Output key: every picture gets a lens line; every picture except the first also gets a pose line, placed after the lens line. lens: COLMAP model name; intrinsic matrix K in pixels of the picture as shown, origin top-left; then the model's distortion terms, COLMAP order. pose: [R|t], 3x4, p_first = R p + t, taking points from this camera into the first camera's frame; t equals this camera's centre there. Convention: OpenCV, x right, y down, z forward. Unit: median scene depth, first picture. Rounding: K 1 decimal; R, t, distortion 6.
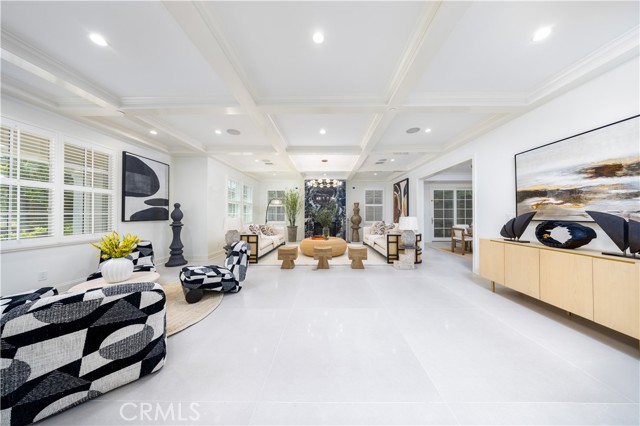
lens RADIAL K [[188.6, 0, 325.2], [0, 188.6, 211.4], [0, 0, 1]] dist [-0.004628, -0.000017]
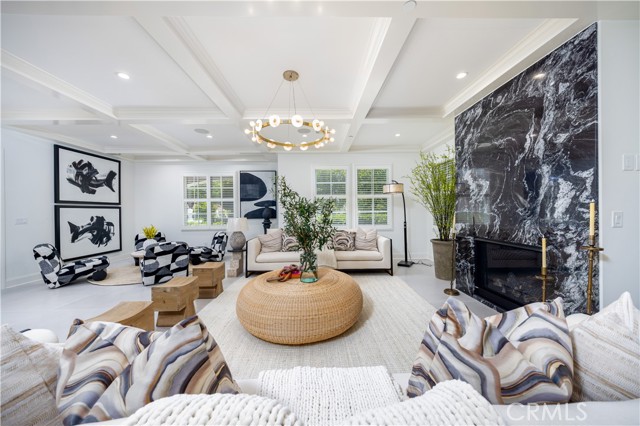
lens RADIAL K [[221.8, 0, 320.0], [0, 221.8, 213.0], [0, 0, 1]] dist [-0.000414, -0.000057]
pose [[0.022572, 0.006232, -0.999726, 0.558868], [0.027742, 0.999592, 0.006857, 0.011550], [0.999360, -0.027889, 0.022390, 1.294886]]
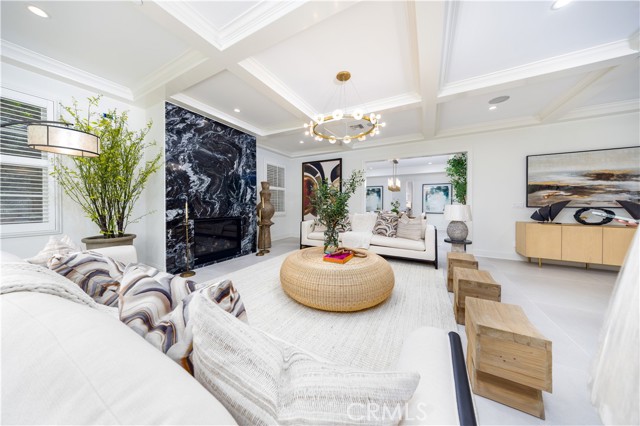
lens RADIAL K [[194.3, 0, 322.1], [0, 194.3, 205.3], [0, 0, 1]] dist [-0.000390, -0.000004]
pose [[0.475018, 0.000567, 0.879976, -0.517154], [-0.021101, 0.999720, 0.010746, 0.031762], [-0.879723, -0.023673, 0.474897, 1.008605]]
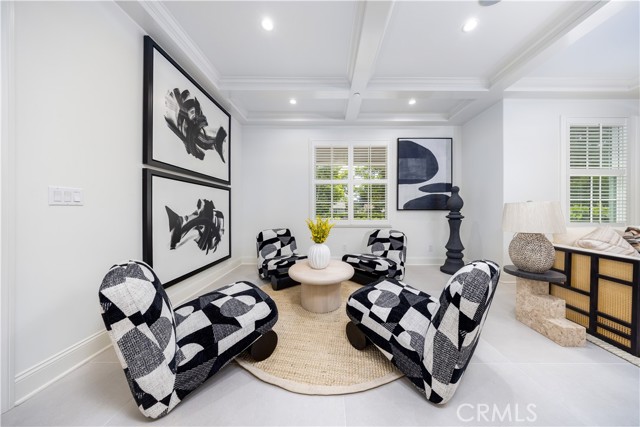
lens RADIAL K [[188.6, 0, 325.2], [0, 188.6, 211.9], [0, 0, 1]] dist [-0.004628, -0.000017]
pose [[-0.002812, 0.007471, -0.999968, -0.071914], [0.014845, 0.999862, 0.007429, 0.040556], [0.999886, -0.014823, -0.002922, 0.509444]]
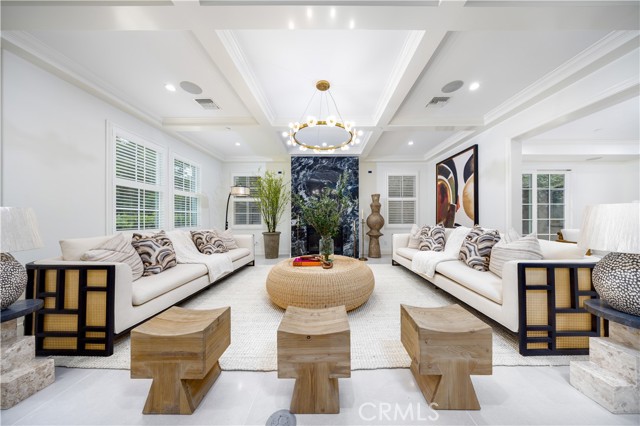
lens RADIAL K [[191.6, 0, 326.2], [0, 191.6, 215.9], [0, 0, 1]] dist [-0.000056, 0.000001]
pose [[0.999989, -0.002166, 0.004135, 0.002651], [0.002154, 0.999993, 0.002949, 0.041683], [-0.004142, -0.002940, 0.999987, 0.677111]]
